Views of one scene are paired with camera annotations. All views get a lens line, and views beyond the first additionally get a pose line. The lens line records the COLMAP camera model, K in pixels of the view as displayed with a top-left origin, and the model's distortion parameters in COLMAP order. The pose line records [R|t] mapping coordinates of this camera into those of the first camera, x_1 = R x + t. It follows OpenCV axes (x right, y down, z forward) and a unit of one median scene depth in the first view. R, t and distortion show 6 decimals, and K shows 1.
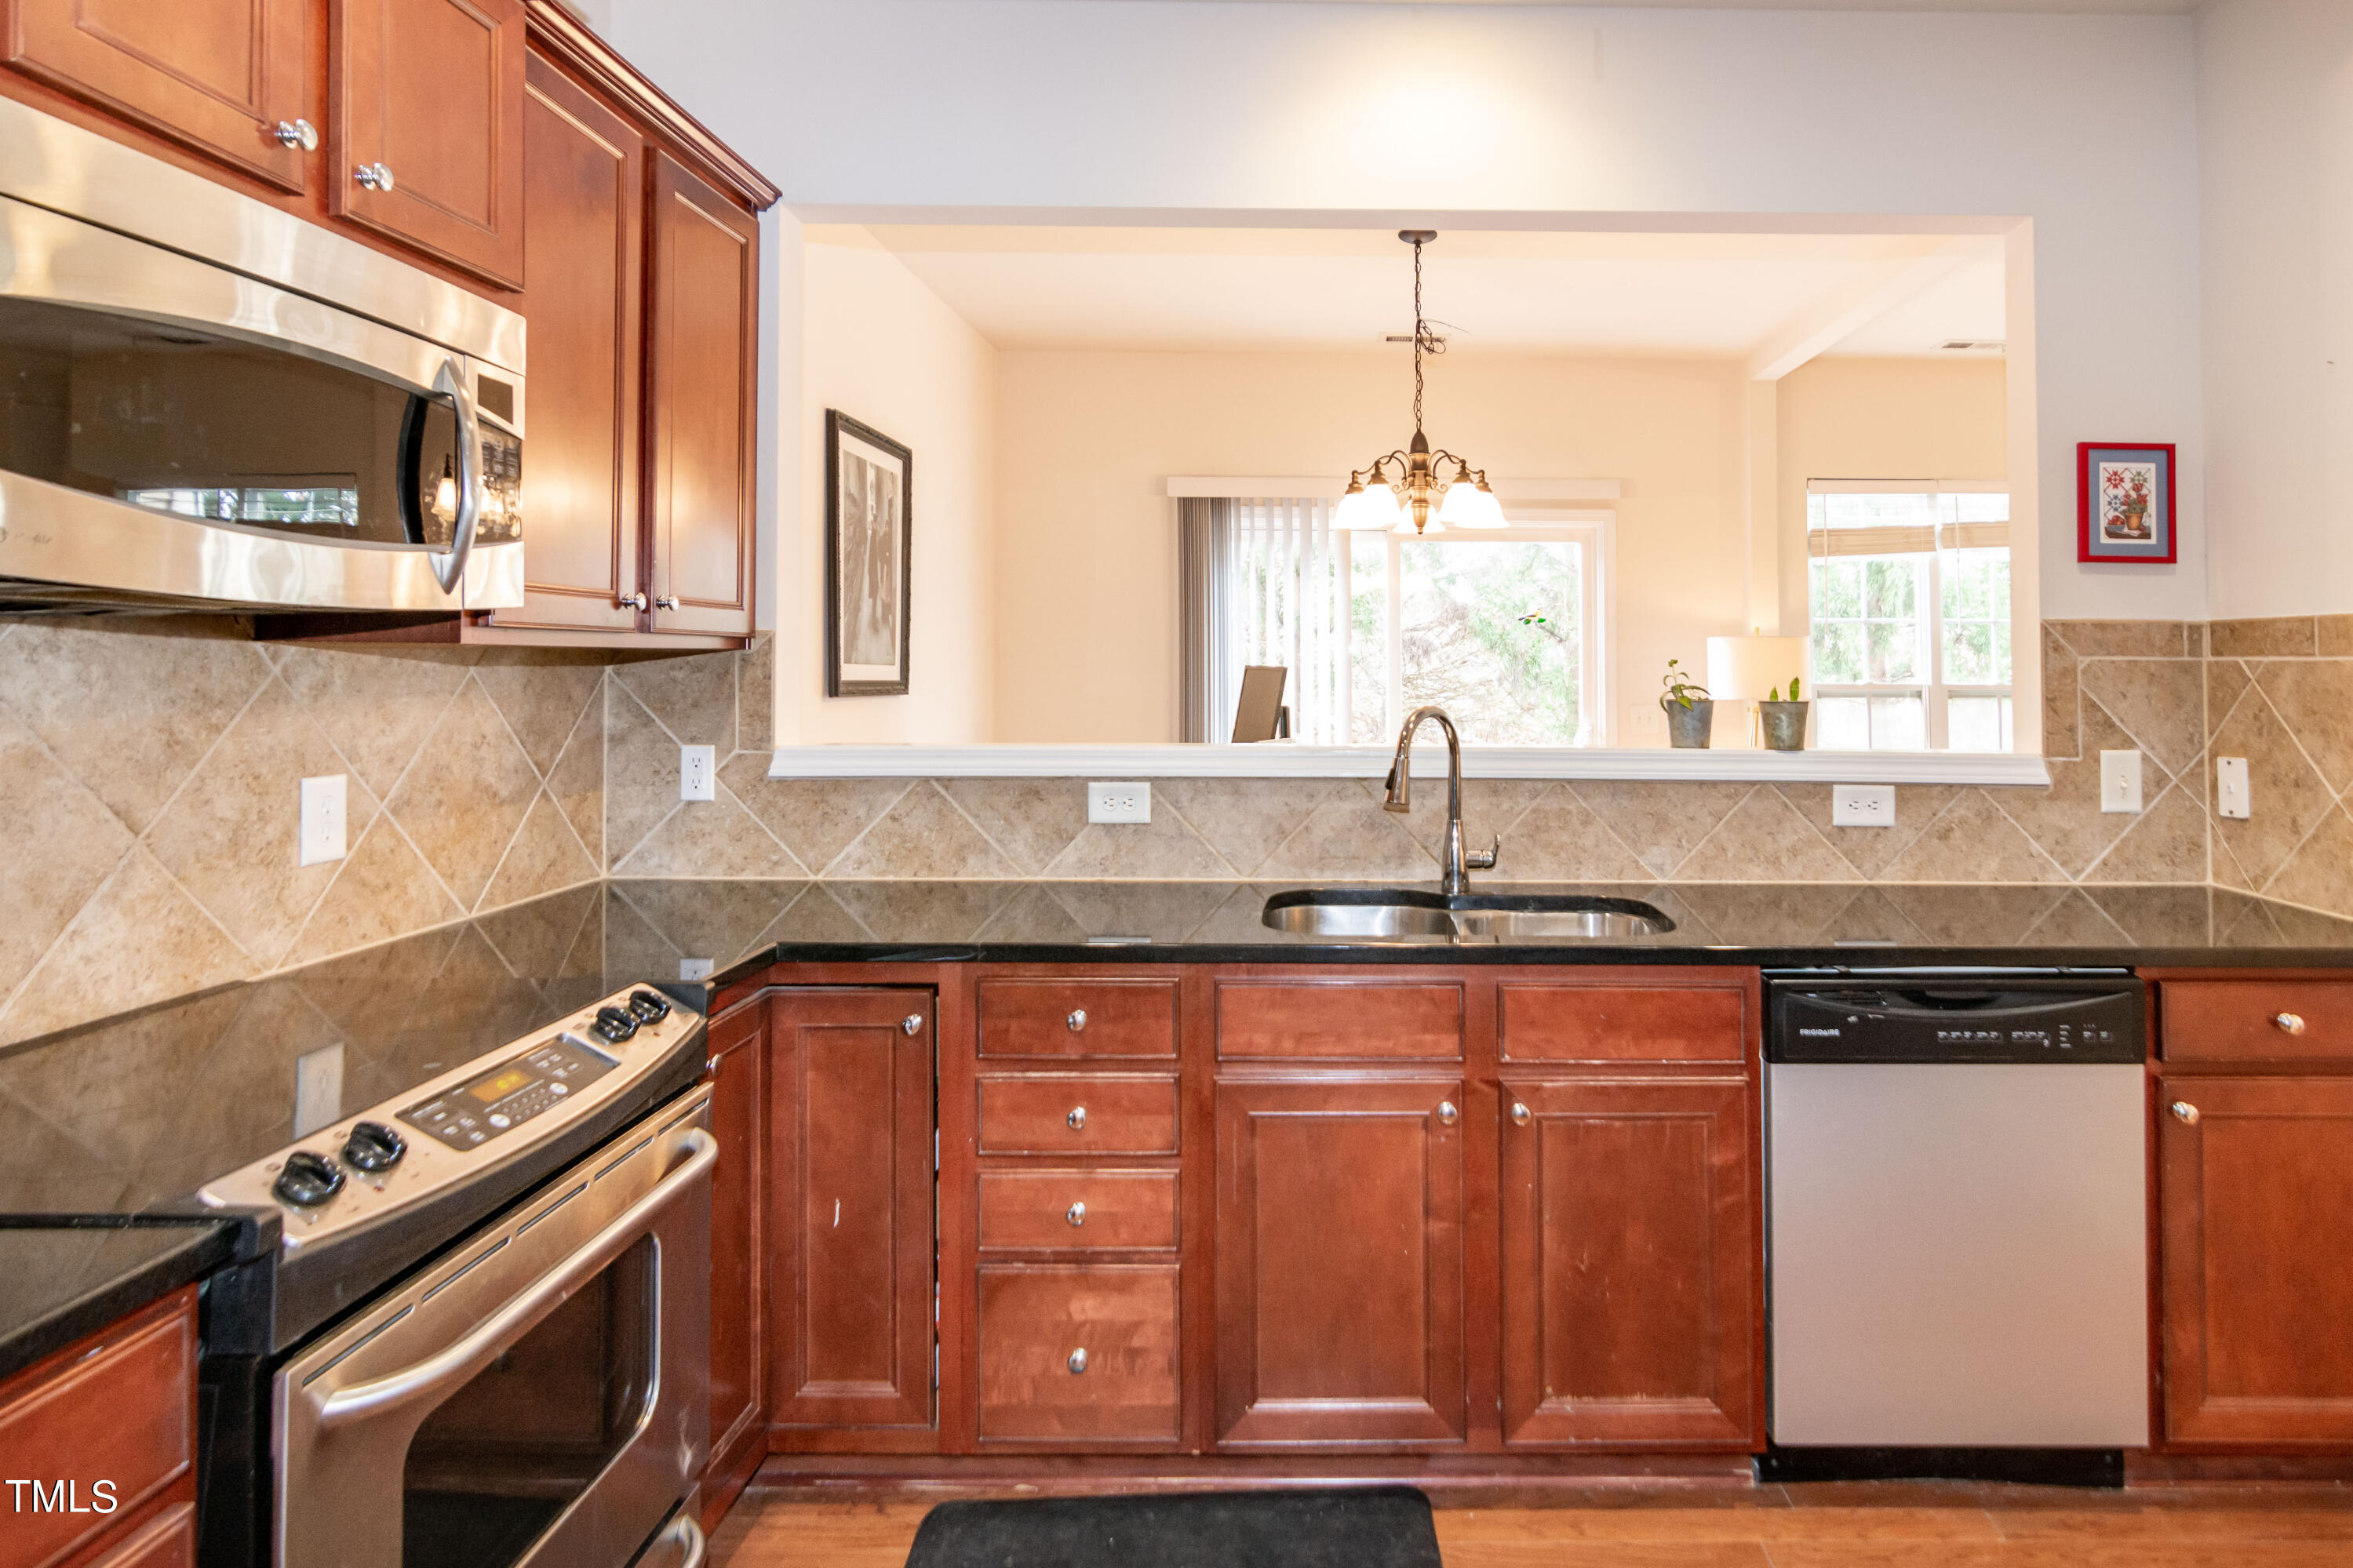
lens RADIAL K [[1343.1, 0, 1355.0], [0, 1343.1, 631.0], [0, 0, 1]] dist [-0.000497, 0.000865]
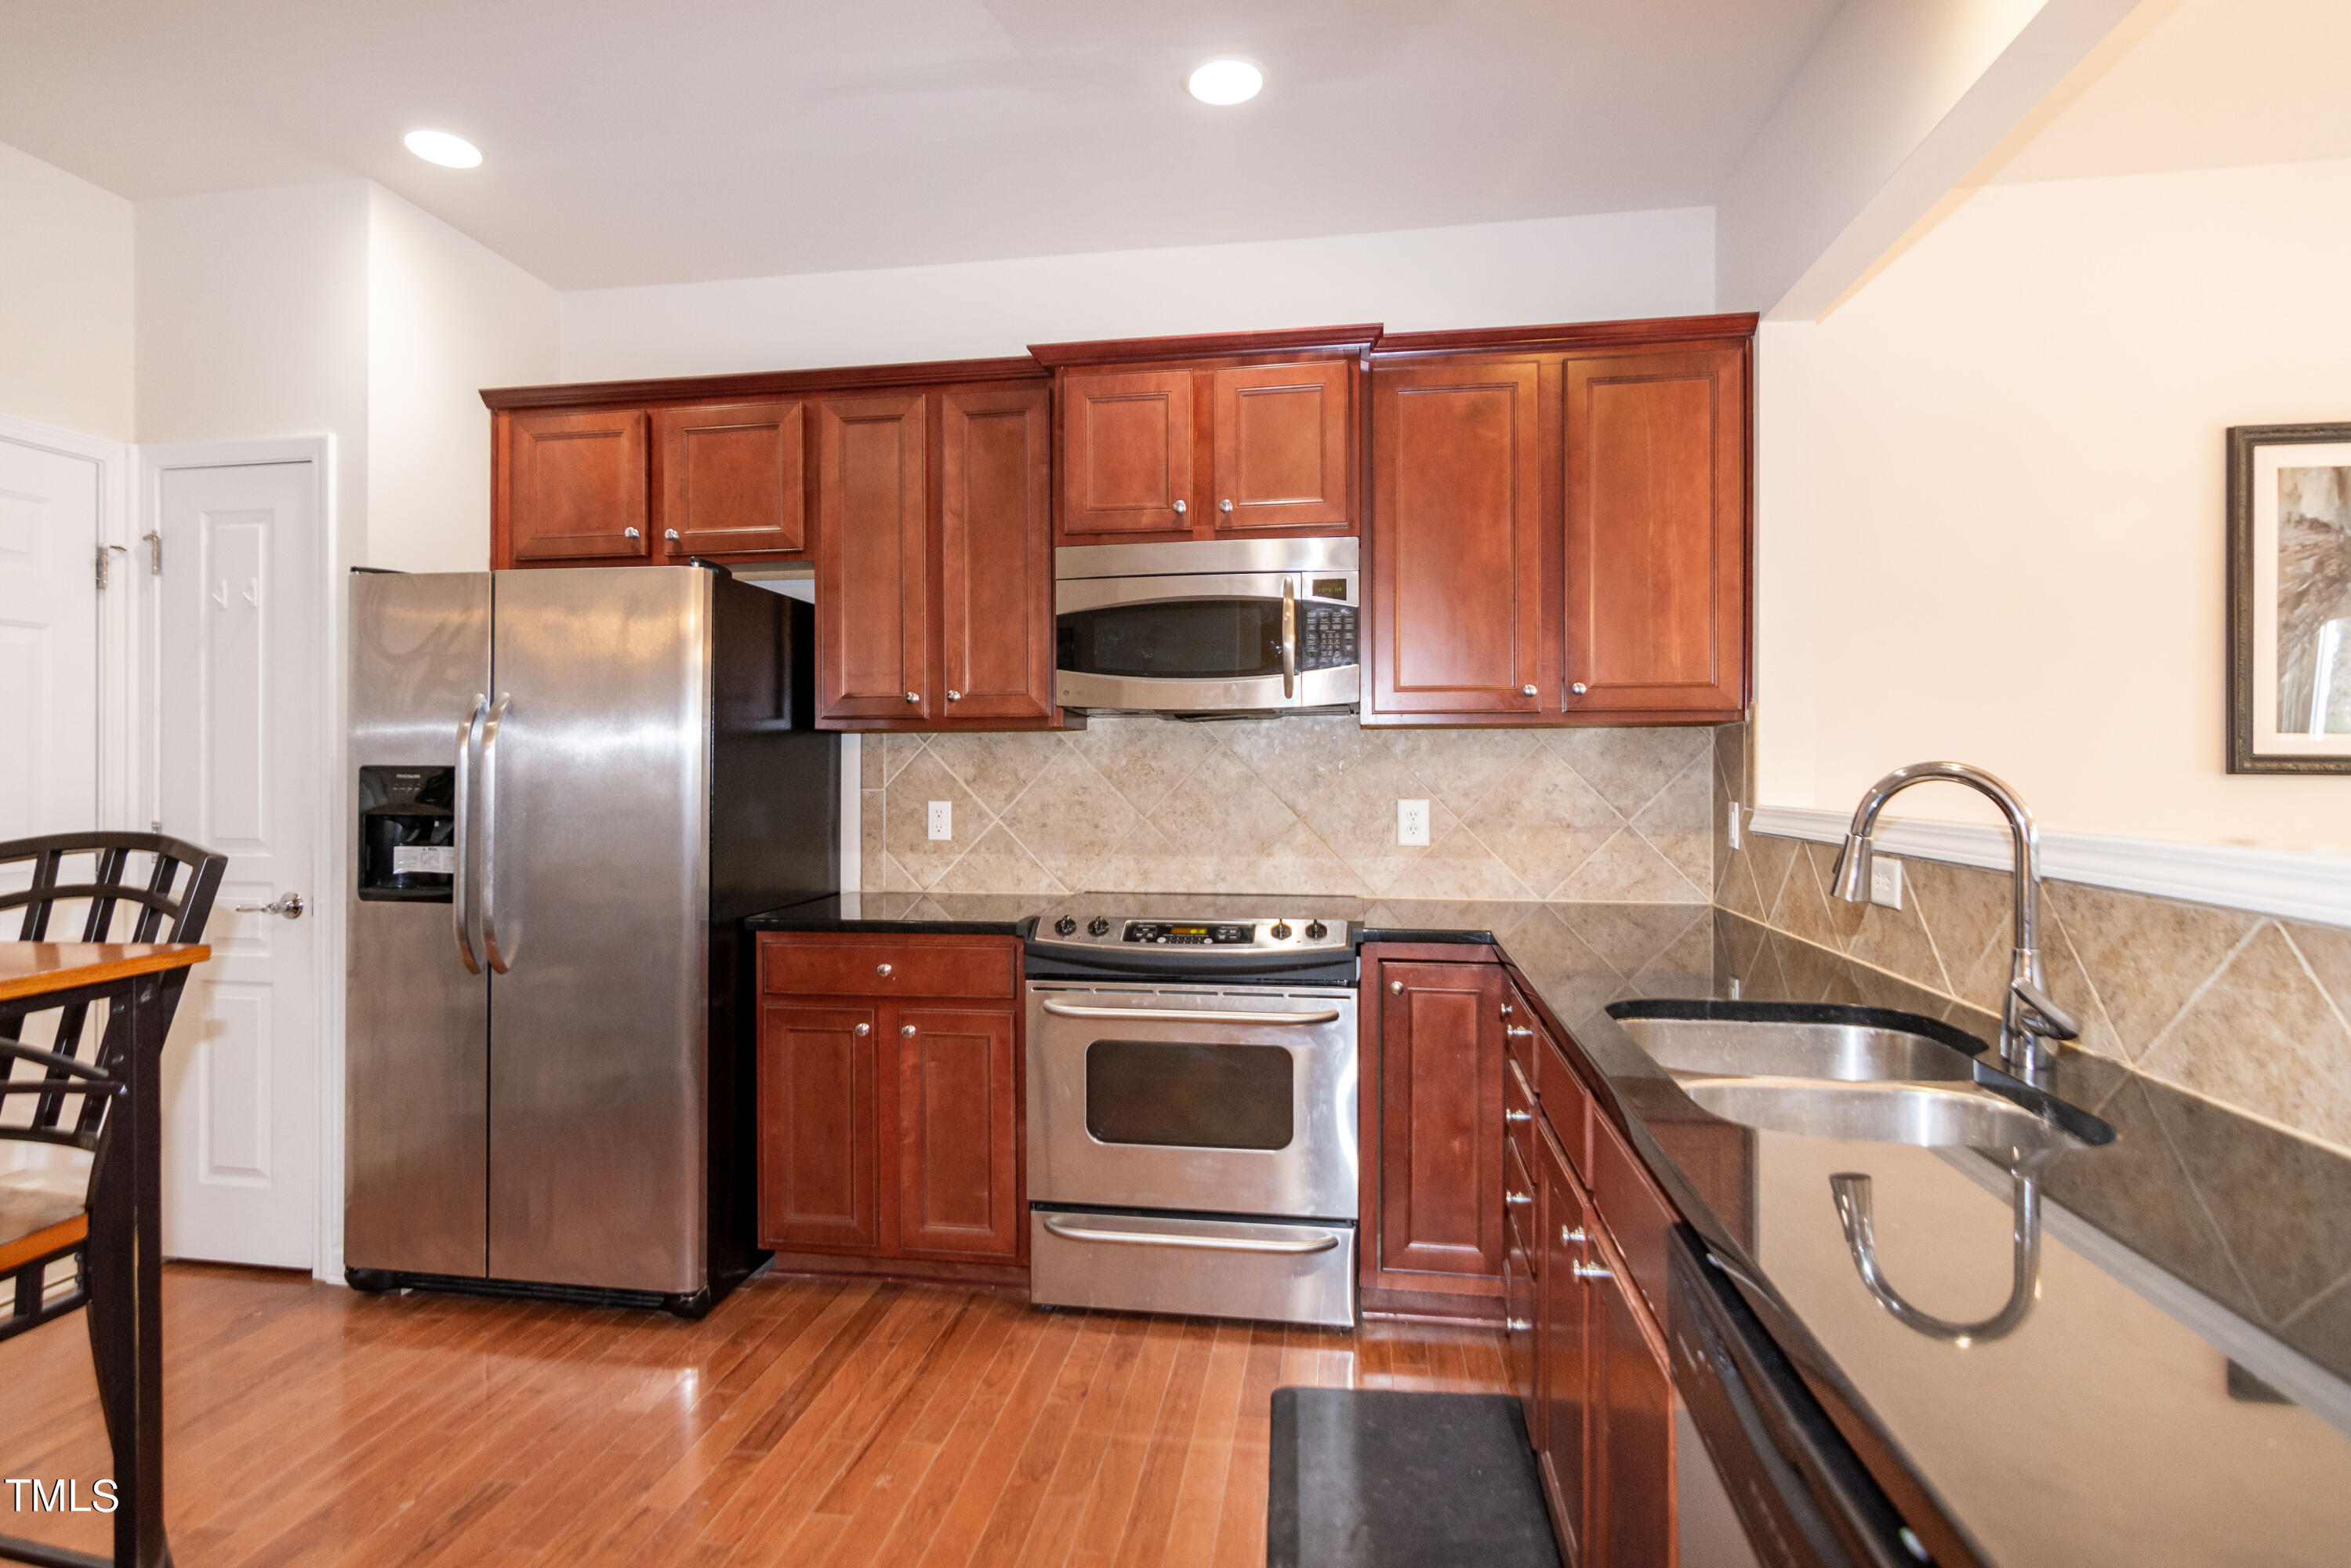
lens RADIAL K [[1201.3, 0, 1166.4], [0, 1201.3, 760.9], [0, 0, 1]] dist [-0.000472, 0.000605]
pose [[-0.168702, -0.009922, -0.985617, 0.678205], [0.025505, 0.999571, -0.014428, 0.052451], [0.985337, -0.027572, -0.168377, 0.703842]]
